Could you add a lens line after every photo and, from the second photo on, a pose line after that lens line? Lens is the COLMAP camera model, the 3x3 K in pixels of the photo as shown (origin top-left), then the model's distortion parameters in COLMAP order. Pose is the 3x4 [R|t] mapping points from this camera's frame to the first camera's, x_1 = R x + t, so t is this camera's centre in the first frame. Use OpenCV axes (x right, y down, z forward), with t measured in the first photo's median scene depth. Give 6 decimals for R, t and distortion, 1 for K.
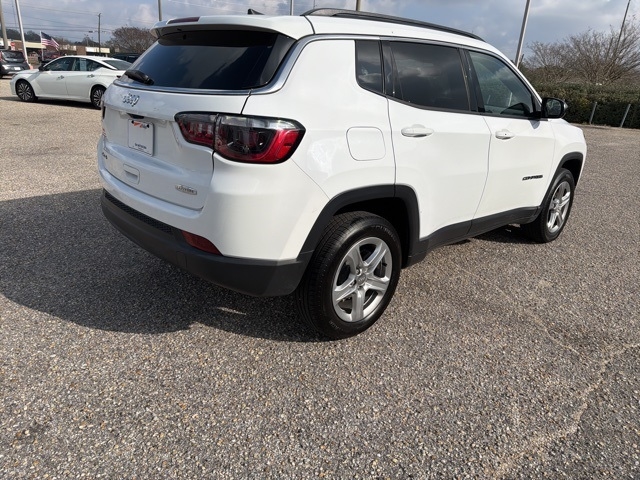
lens RADIAL K [[452.6, 0, 320.4], [0, 452.6, 243.2], [0, 0, 1]] dist [0.034455, -0.040001]
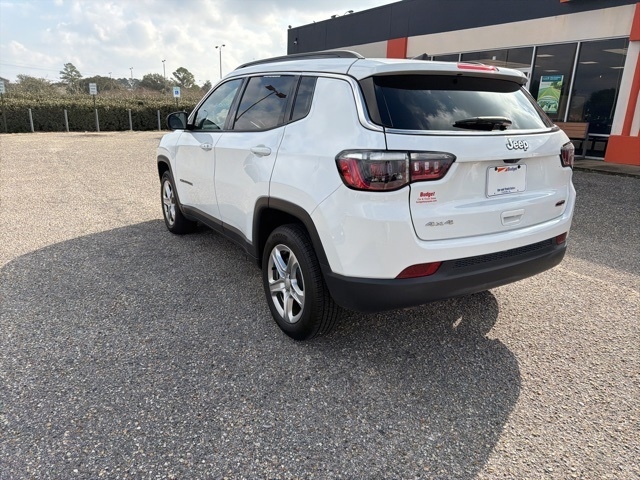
lens RADIAL K [[452.6, 0, 319.8], [0, 452.6, 242.2], [0, 0, 1]] dist [0.034455, -0.040001]
pose [[0.199188, -0.332838, 0.921706, -1.419134], [0.333227, 0.907512, 0.255699, -0.491045], [-0.921566, 0.256205, 0.291677, 1.082207]]
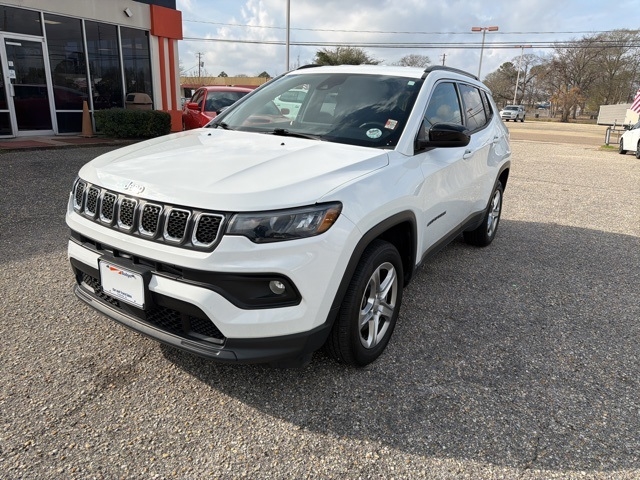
lens RADIAL K [[452.6, 0, 325.5], [0, 452.6, 236.3], [0, 0, 1]] dist [0.034455, -0.040001]
pose [[-0.962530, -0.024031, -0.270107, 0.828022], [-0.182309, 0.794717, 0.578955, -1.063810], [0.200746, 0.606505, -0.769320, 2.962573]]
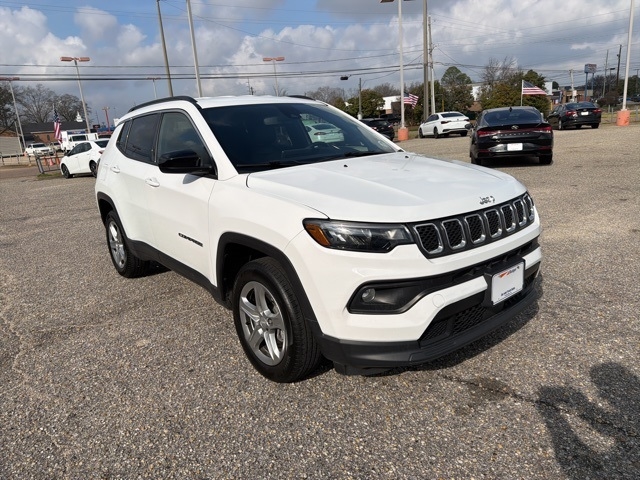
lens RADIAL K [[452.6, 0, 315.7], [0, 452.6, 235.3], [0, 0, 1]] dist [0.034455, -0.040001]
pose [[-0.069881, 0.188829, -0.979520, 1.941998], [-0.286903, 0.936629, 0.201029, -0.587624], [0.955407, 0.295075, -0.011277, 1.847086]]
